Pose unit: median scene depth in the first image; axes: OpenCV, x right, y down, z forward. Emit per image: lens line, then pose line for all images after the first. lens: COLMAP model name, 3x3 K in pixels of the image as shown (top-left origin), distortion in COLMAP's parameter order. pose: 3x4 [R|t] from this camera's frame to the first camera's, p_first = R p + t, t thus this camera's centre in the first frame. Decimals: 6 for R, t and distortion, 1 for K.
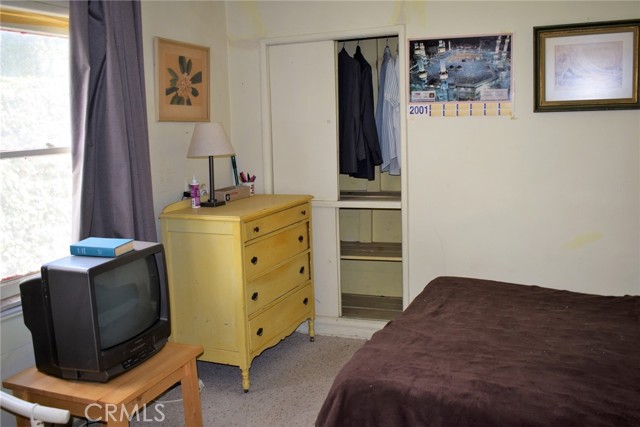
lens RADIAL K [[618.7, 0, 320.0], [0, 618.7, 213.5], [0, 0, 1]] dist [-0.043836, -0.009711]
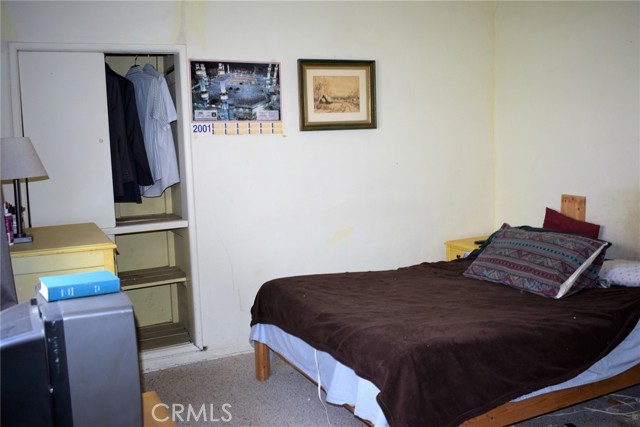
lens RADIAL K [[618.7, 0, 320.0], [0, 618.7, 213.5], [0, 0, 1]] dist [-0.043836, -0.009711]
pose [[0.671256, -0.078099, 0.737100, -0.489241], [0.128576, 0.991627, -0.012023, 0.010342], [-0.729989, 0.102844, 0.675677, 0.182436]]
